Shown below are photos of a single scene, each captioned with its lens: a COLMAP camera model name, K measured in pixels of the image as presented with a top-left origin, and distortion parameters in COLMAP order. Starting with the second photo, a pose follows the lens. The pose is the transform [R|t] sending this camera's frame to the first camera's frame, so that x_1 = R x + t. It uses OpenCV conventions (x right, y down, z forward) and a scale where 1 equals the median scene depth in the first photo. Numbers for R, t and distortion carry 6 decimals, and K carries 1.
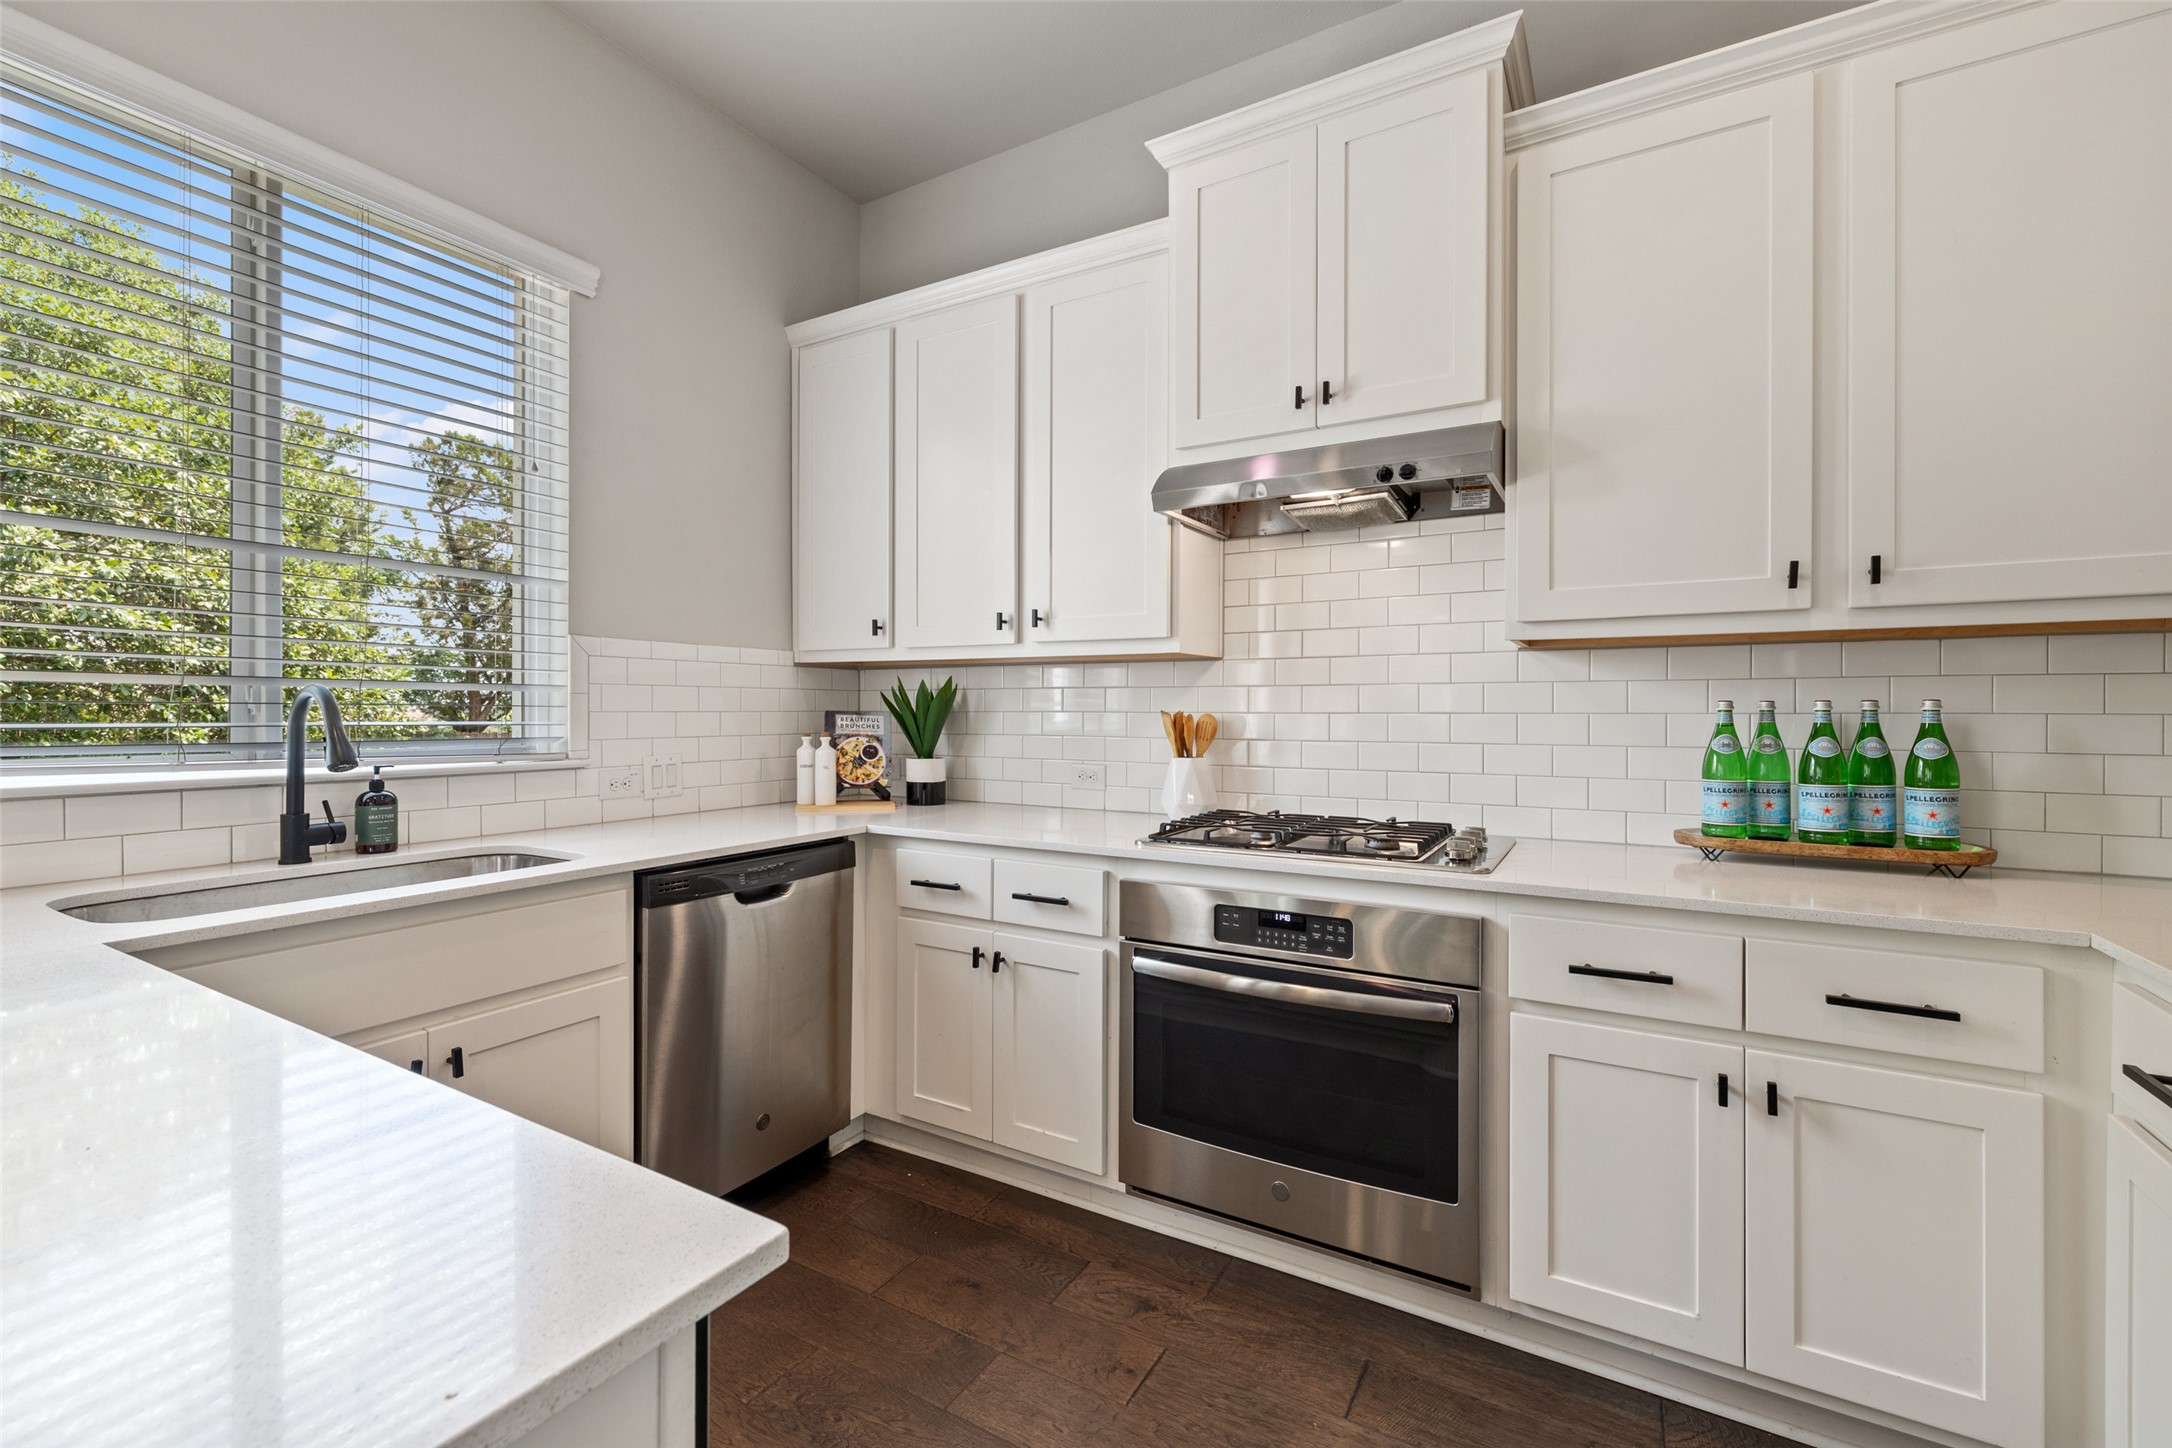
lens RADIAL K [[918.1, 0, 1086.9], [0, 918.1, 709.9], [0, 0, 1]] dist [-0.000120, 0.000227]
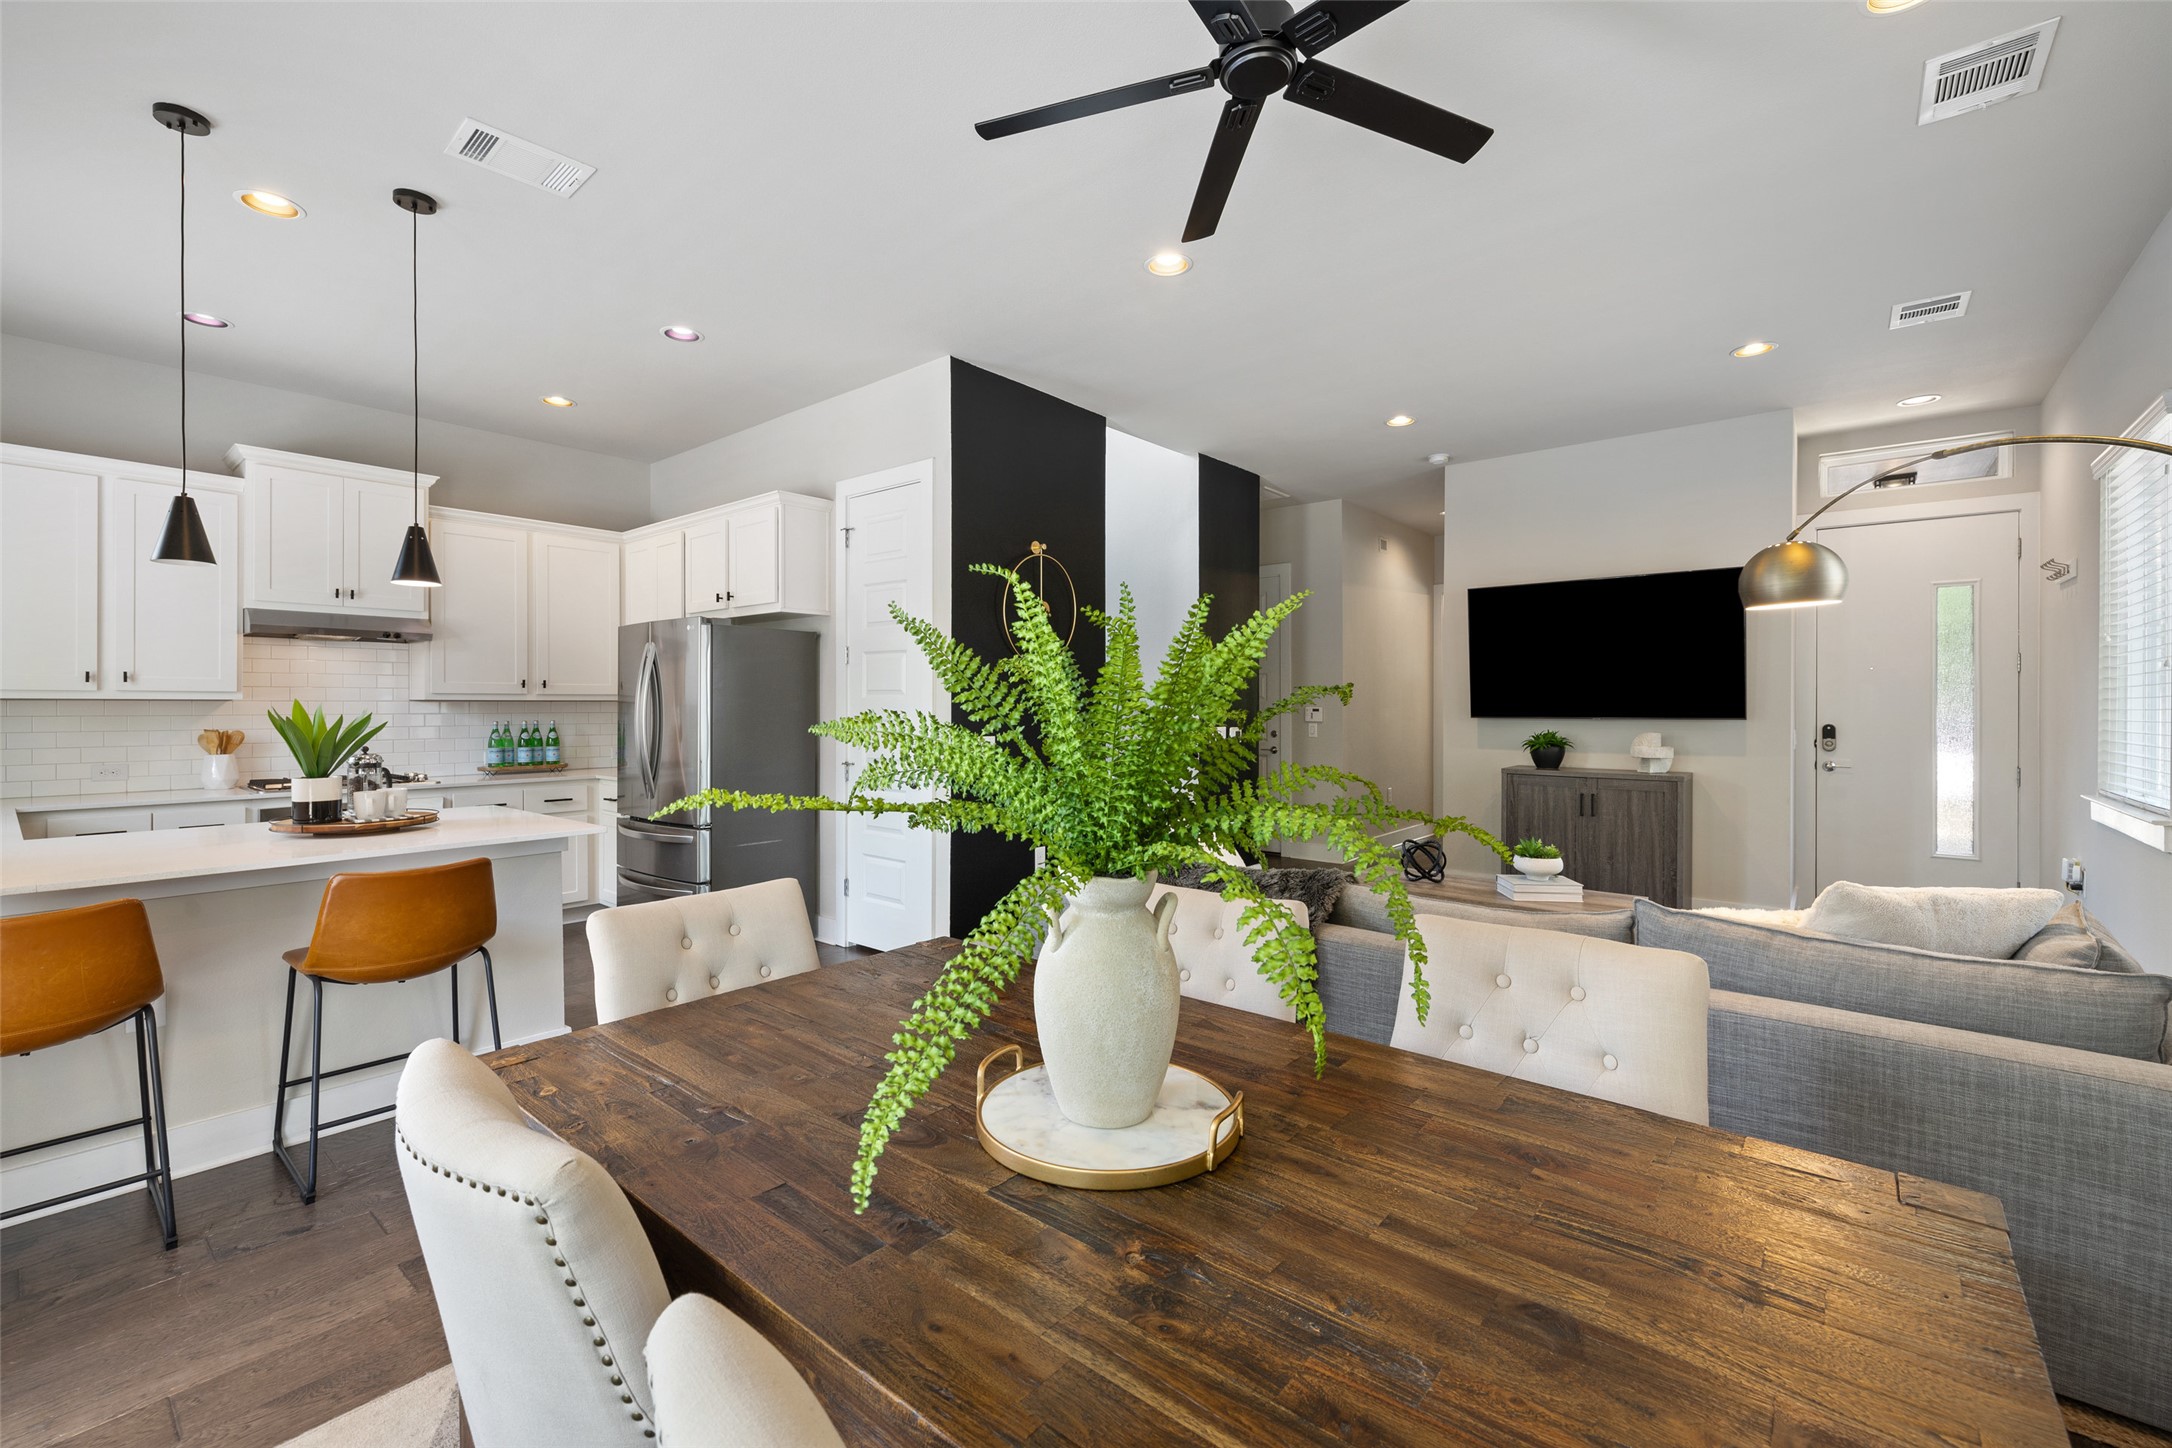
lens RADIAL K [[918.1, 0, 1086.9], [0, 918.1, 709.9], [0, 0, 1]] dist [-0.000120, 0.000227]
pose [[0.171358, -0.006627, 0.985186, -1.899944], [0.001075, 0.999978, 0.006540, -0.064130], [-0.985208, -0.000062, 0.171362, -1.390899]]
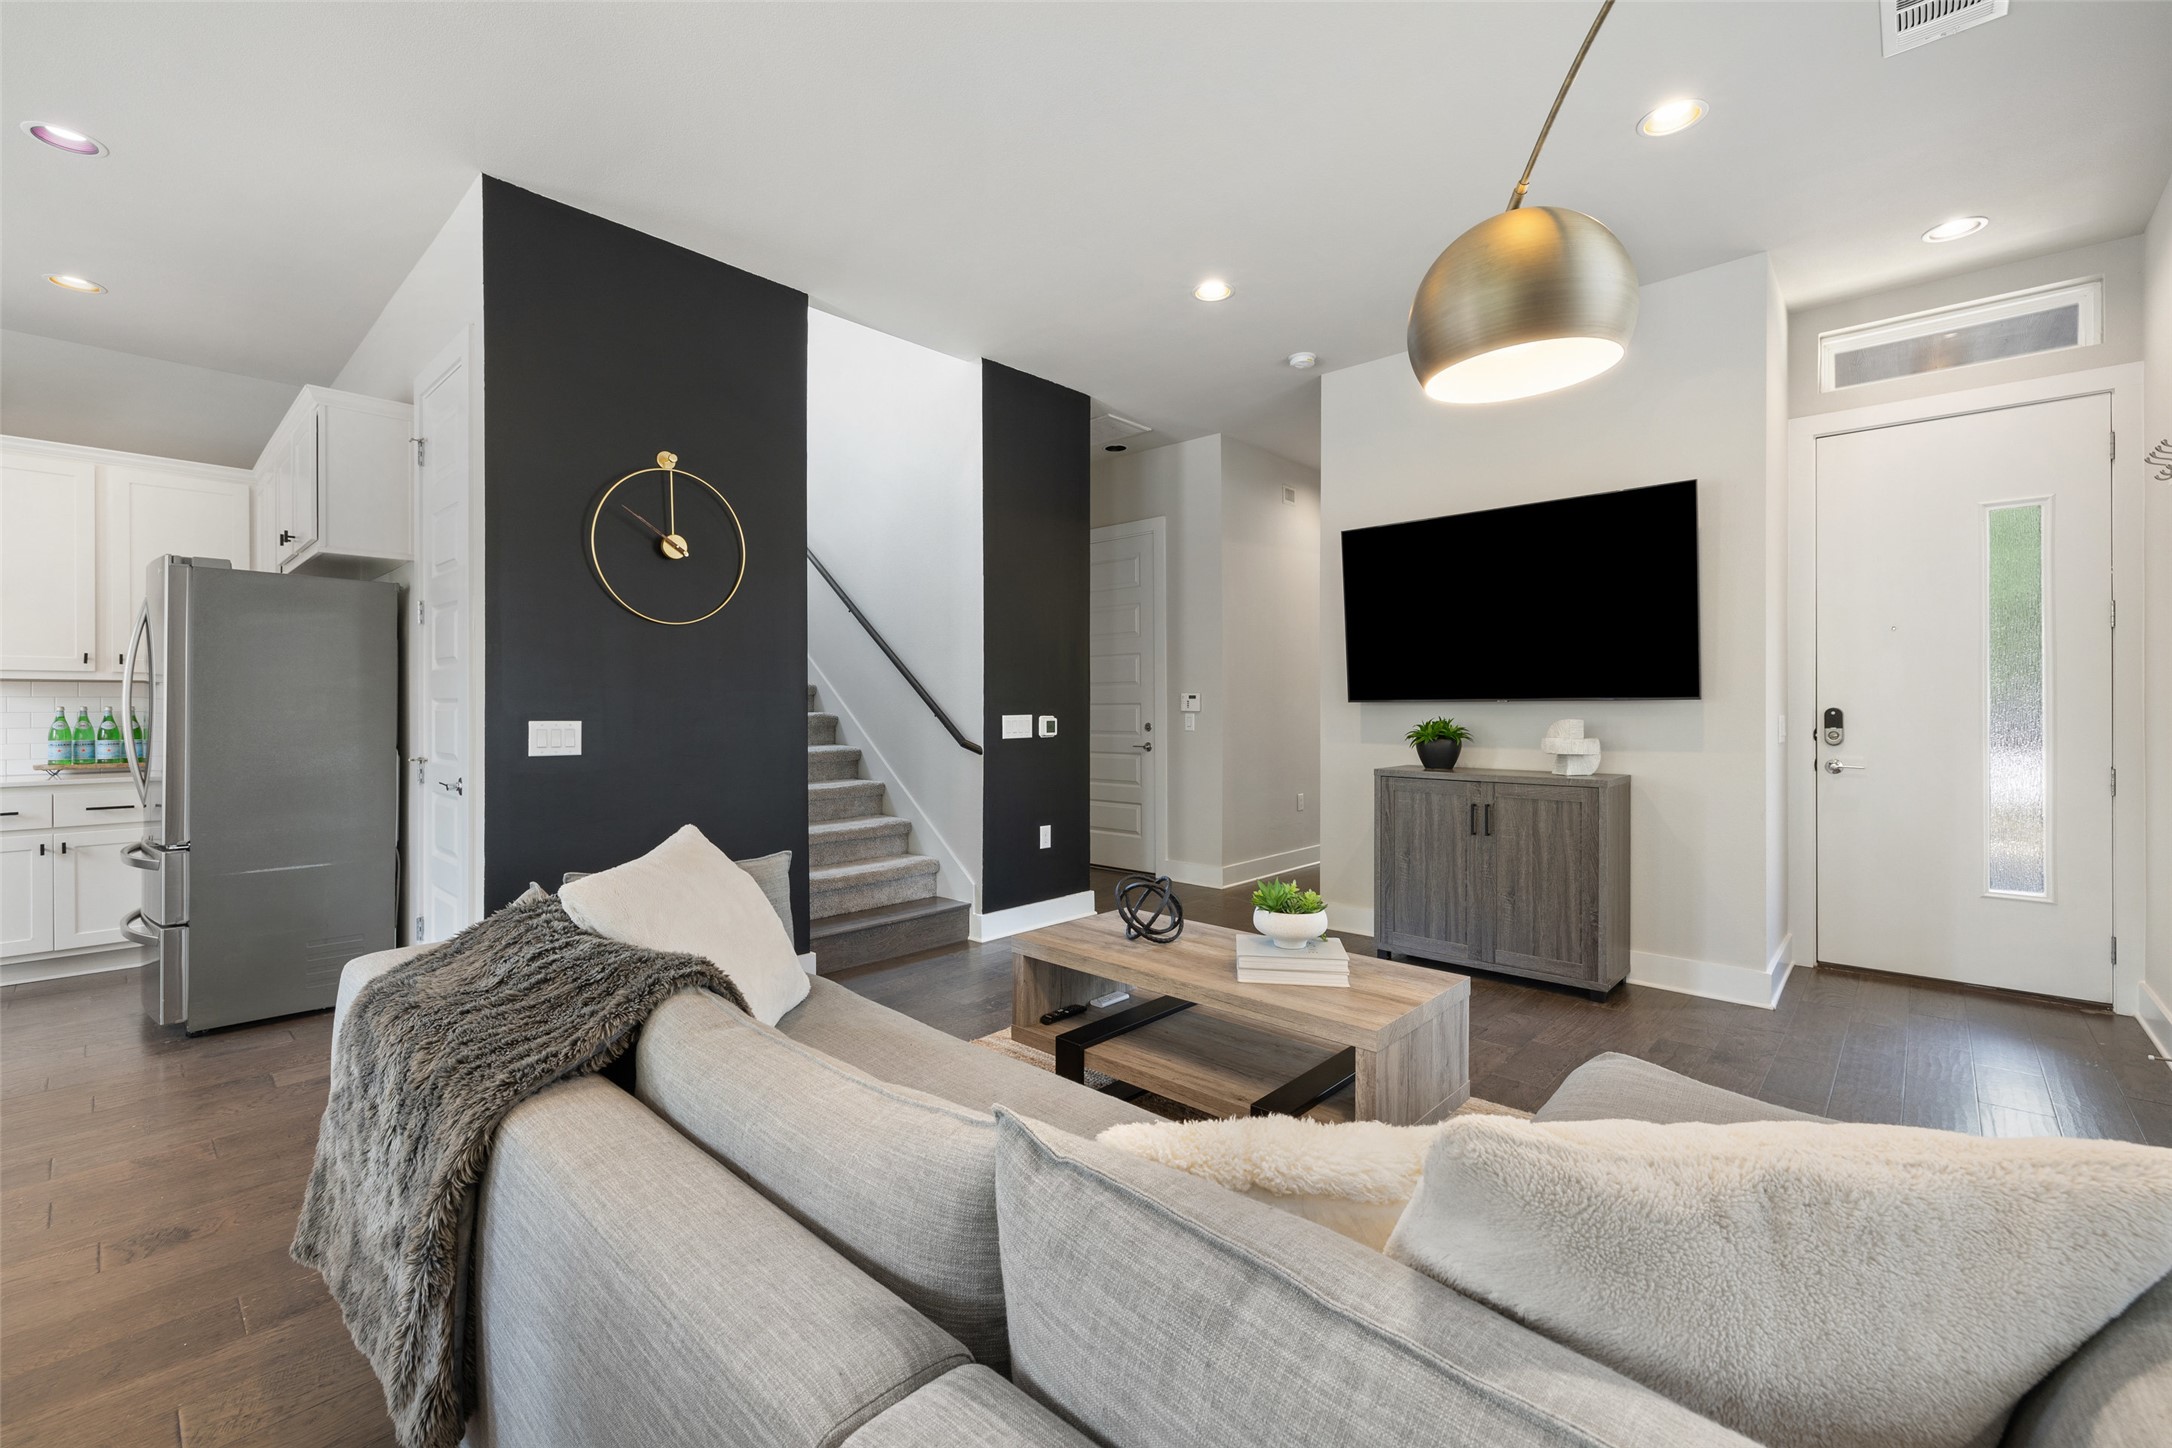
lens RADIAL K [[918.1, 0, 1086.9], [0, 918.1, 709.9], [0, 0, 1]] dist [-0.000120, 0.000227]
pose [[0.223211, -0.003729, 0.974763, -0.992924], [0.003014, 0.999991, 0.003136, -0.001161], [-0.974765, 0.002238, 0.223221, -2.056586]]
